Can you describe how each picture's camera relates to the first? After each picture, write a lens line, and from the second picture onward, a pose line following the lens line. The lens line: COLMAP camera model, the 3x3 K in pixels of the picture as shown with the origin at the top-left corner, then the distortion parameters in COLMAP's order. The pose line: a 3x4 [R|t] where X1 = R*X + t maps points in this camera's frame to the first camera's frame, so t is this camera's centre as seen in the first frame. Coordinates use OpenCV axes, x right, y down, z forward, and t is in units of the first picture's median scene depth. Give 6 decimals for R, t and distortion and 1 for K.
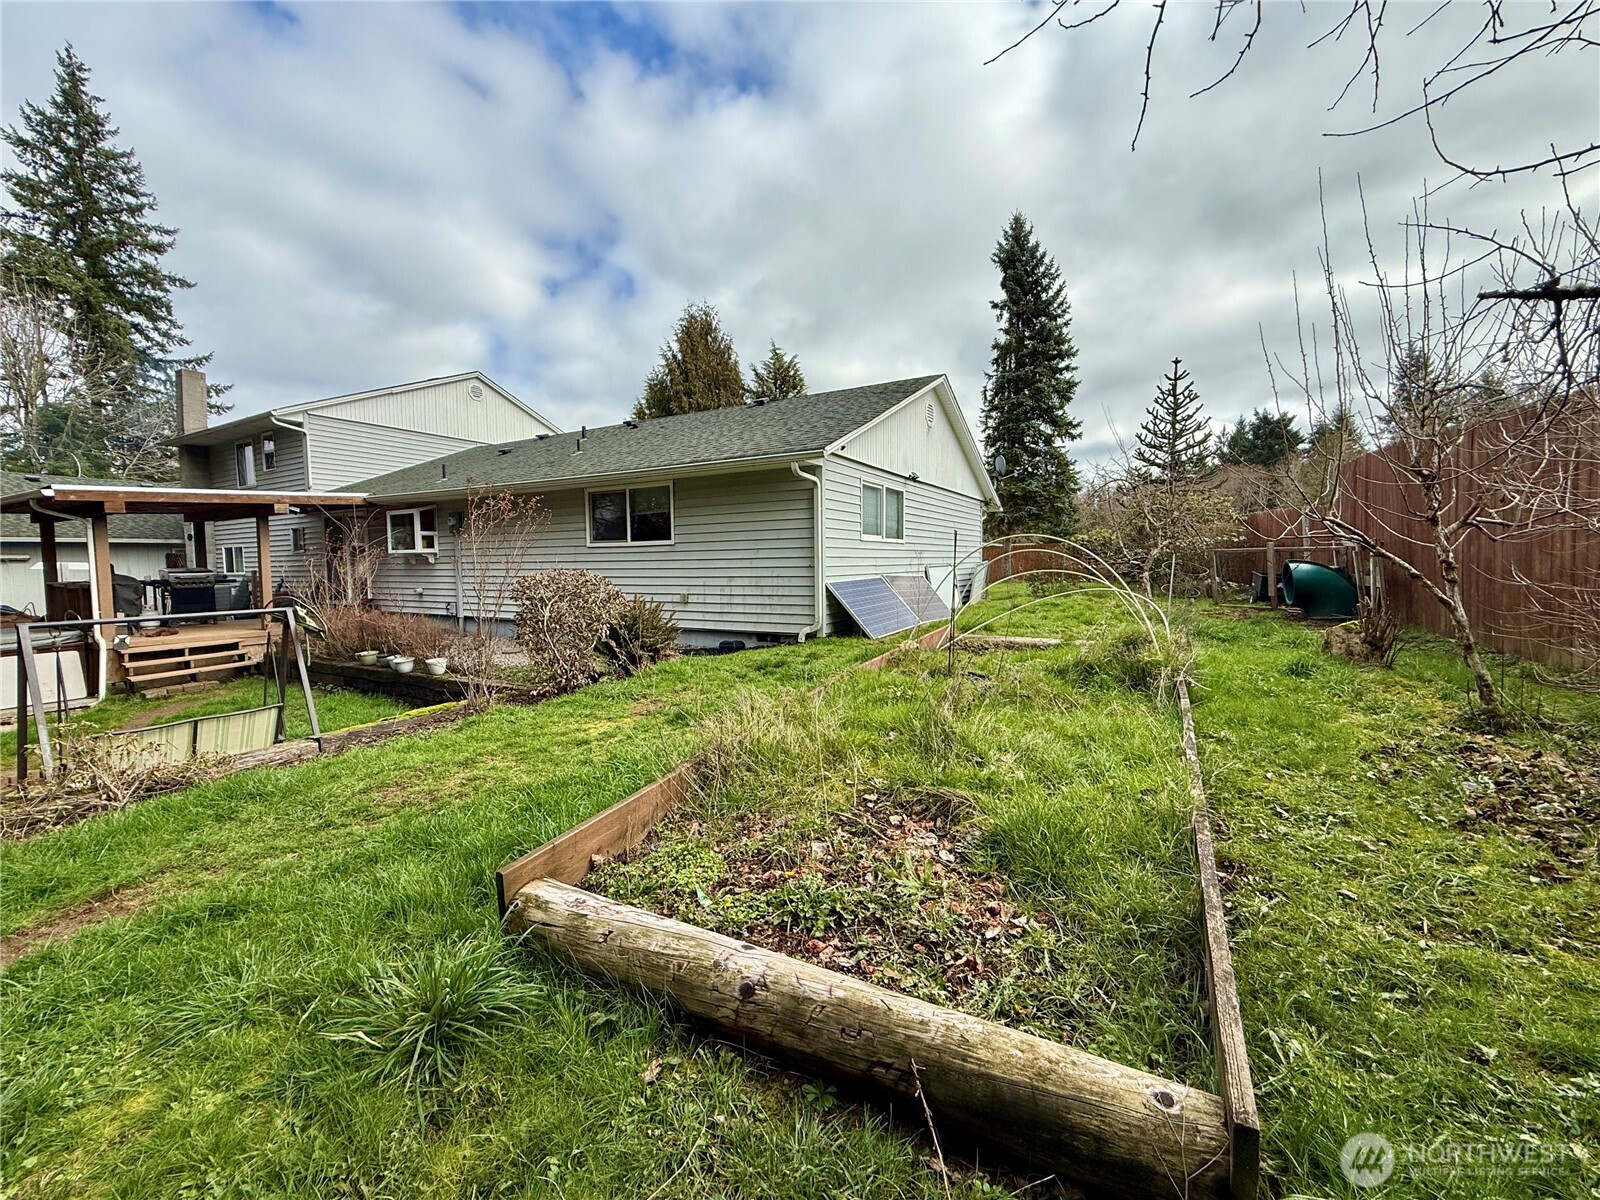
lens RADIAL K [[645.2, 0, 805.0], [0, 645.2, 606.8], [0, 0, 1]] dist [-0.001646, -0.000372]
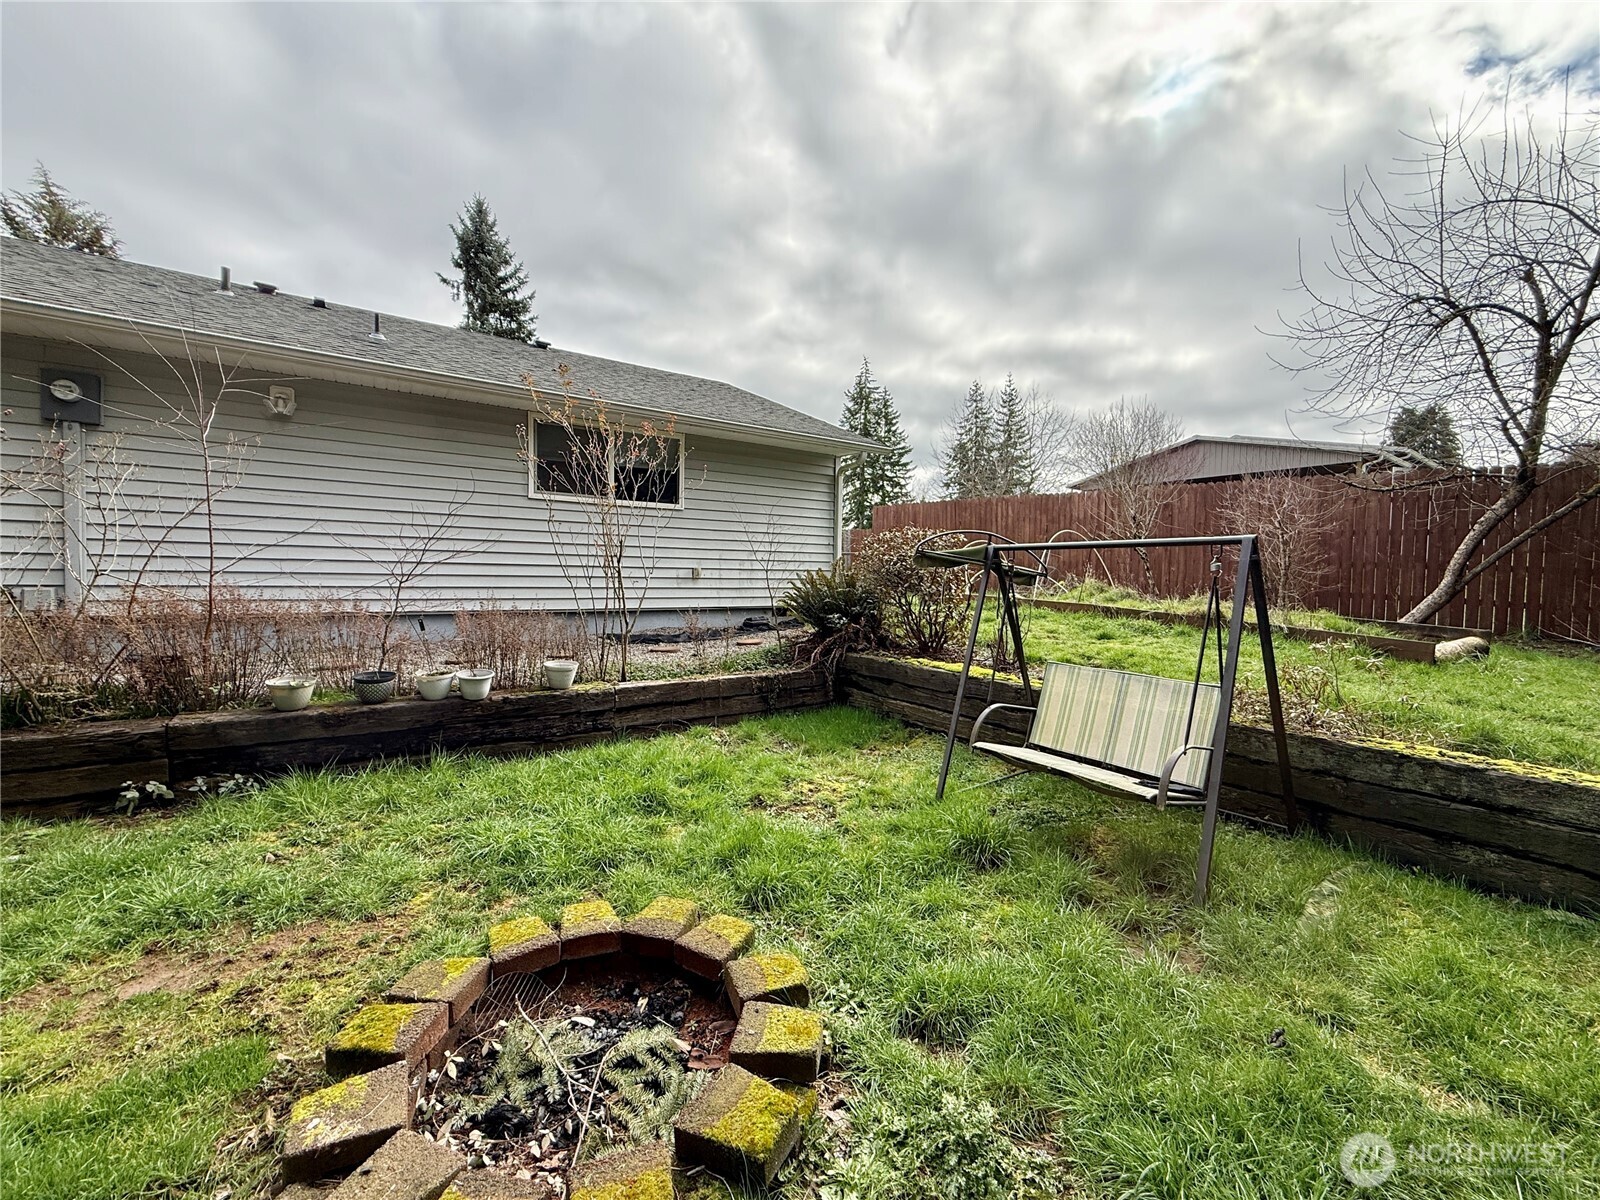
lens RADIAL K [[633.6, 0, 800.0], [0, 633.6, 600.0], [0, 0, 1]] dist [-0.000427, 0.000197]
pose [[0.463249, -0.015005, 0.886101, -0.674074], [0.040246, 0.999181, -0.004120, 0.024533], [-0.885314, 0.037571, 0.463473, 0.369438]]
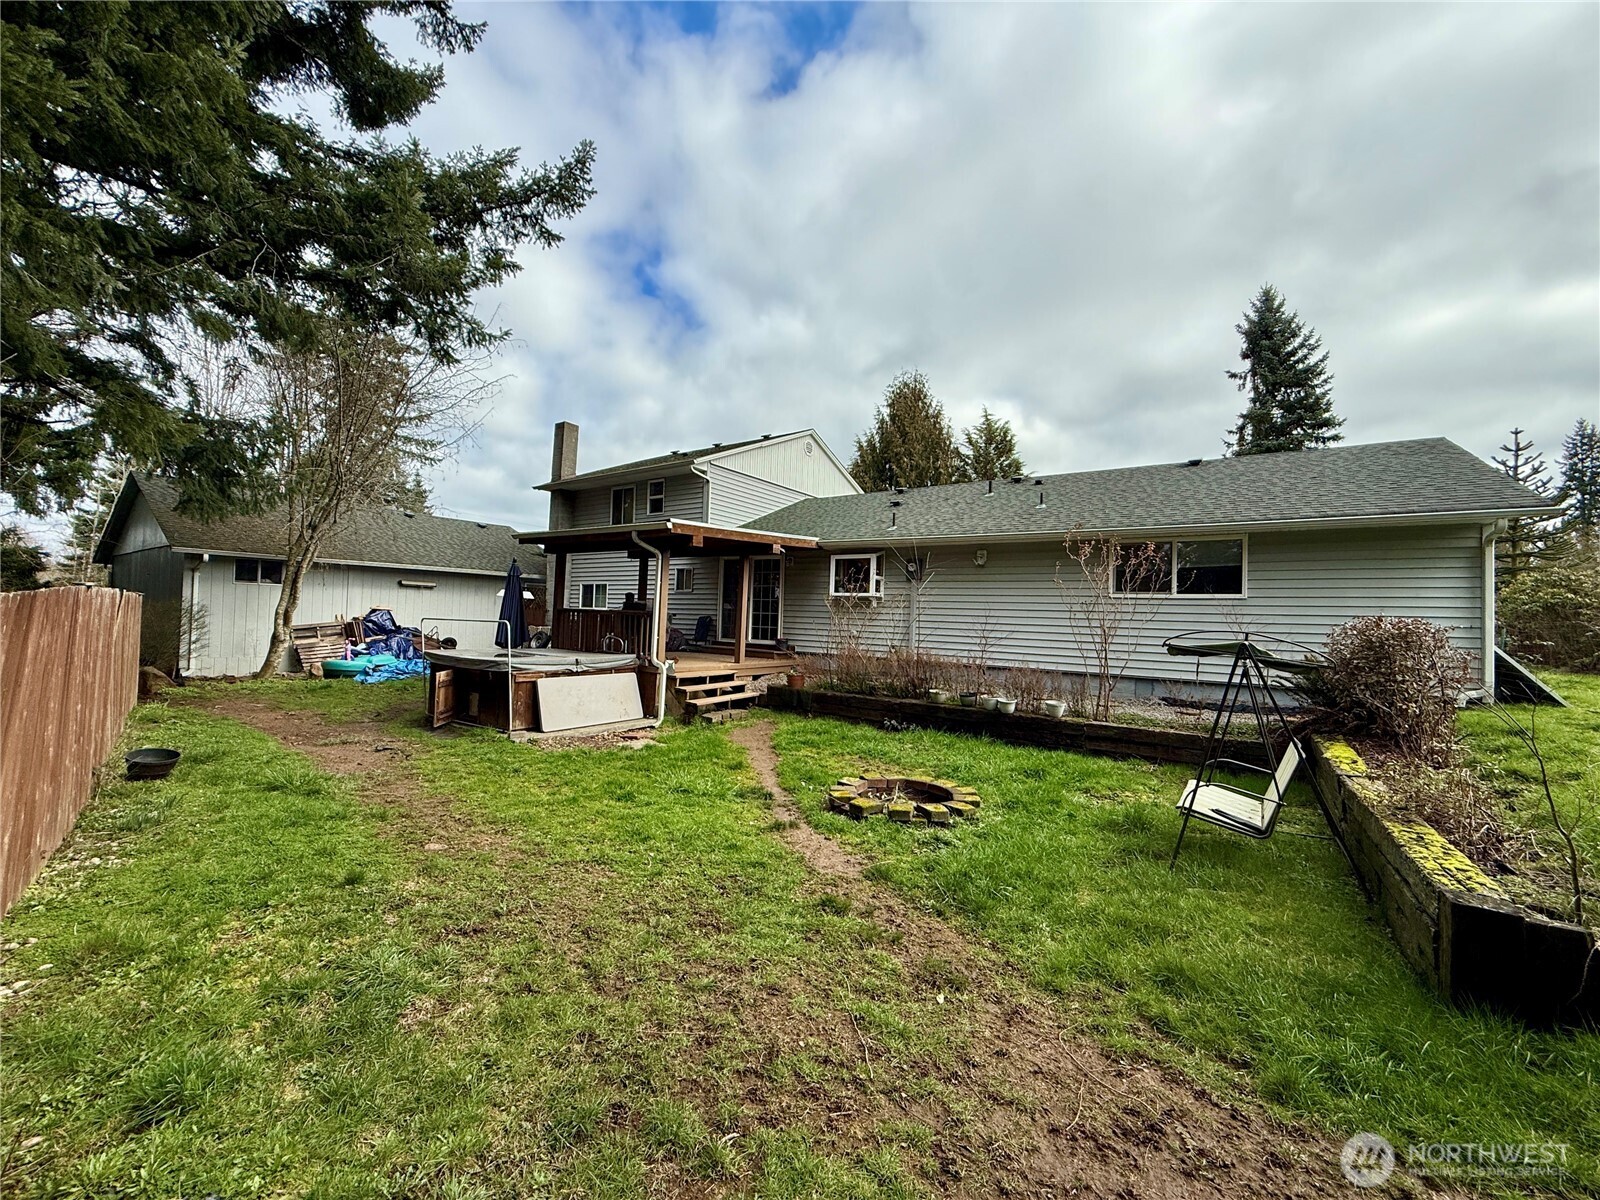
lens RADIAL K [[645.2, 0, 805.0], [0, 645.2, 606.8], [0, 0, 1]] dist [-0.001646, -0.000372]
pose [[0.993705, 0.044817, -0.102675, -0.591511], [-0.054327, 0.994296, -0.091786, 0.033361], [0.097976, 0.096786, 0.990471, -0.031063]]
